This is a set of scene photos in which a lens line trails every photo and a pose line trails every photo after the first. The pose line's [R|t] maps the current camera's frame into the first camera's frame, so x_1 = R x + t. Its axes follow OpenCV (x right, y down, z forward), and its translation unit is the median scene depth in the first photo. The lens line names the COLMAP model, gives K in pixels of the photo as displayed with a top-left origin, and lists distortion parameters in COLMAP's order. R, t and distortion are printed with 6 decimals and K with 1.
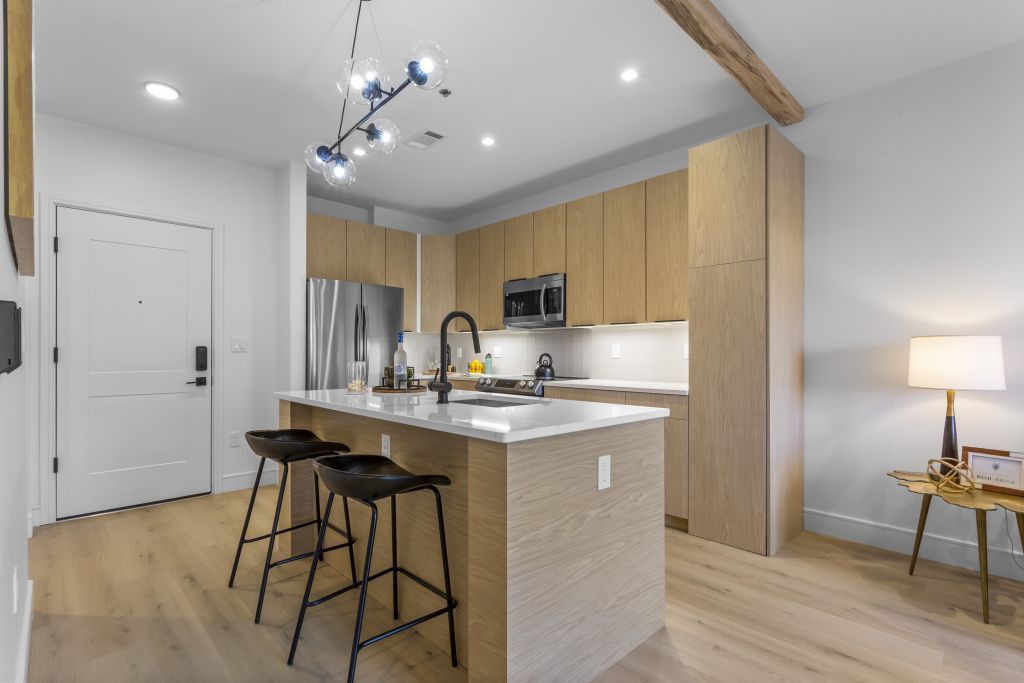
lens RADIAL K [[484.6, 0, 510.9], [0, 484.6, 356.8], [0, 0, 1]] dist [0.002624, -0.000063]
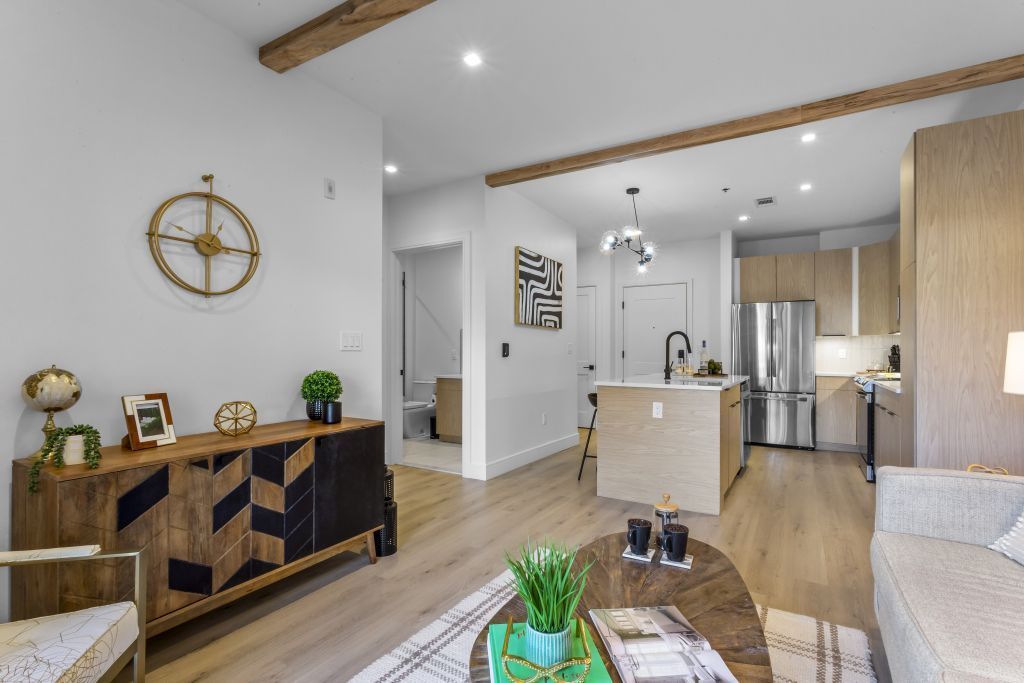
lens RADIAL K [[491.1, 0, 507.9], [0, 491.1, 351.8], [0, 0, 1]] dist [0.007850, 0.000457]
pose [[0.260019, -0.005010, -0.965590, 1.264133], [-0.009995, 0.999919, -0.007880, 0.006490], [0.965552, 0.011700, 0.259948, -0.107588]]
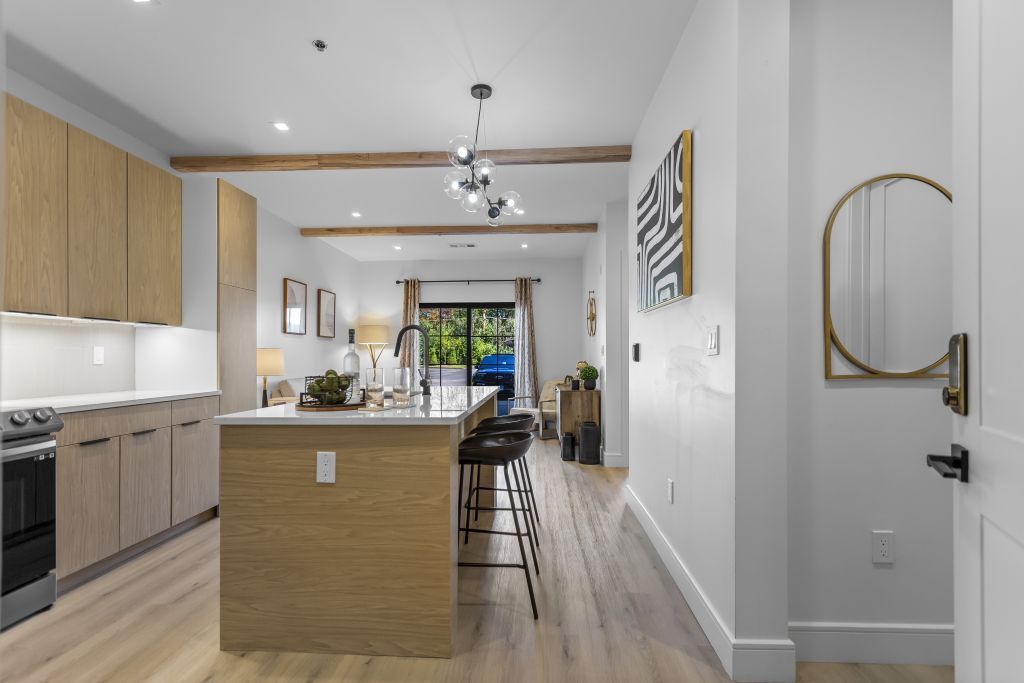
lens RADIAL K [[485.9, 0, 514.5], [0, 485.9, 364.1], [0, 0, 1]] dist [0.002197, 0.000203]
pose [[-0.688412, -0.009981, 0.725251, -1.002818], [0.007820, 0.999745, 0.021180, -0.012169], [-0.725278, 0.020252, -0.688159, 1.372720]]
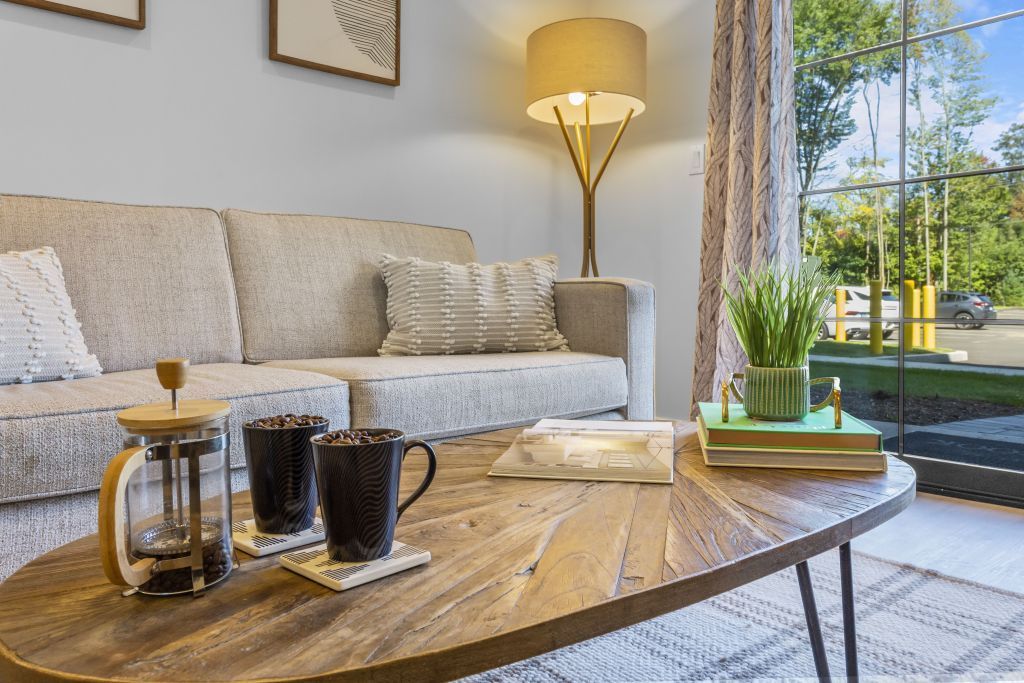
lens RADIAL K [[728.7, 0, 512.0], [0, 728.7, 341.5], [0, 0, 1]] dist [0.002783, 0.001158]
pose [[0.051215, -0.051171, 0.997376, 0.428891], [0.013277, 0.998633, 0.050554, 0.181060], [-0.998599, 0.010653, 0.051825, 0.171082]]
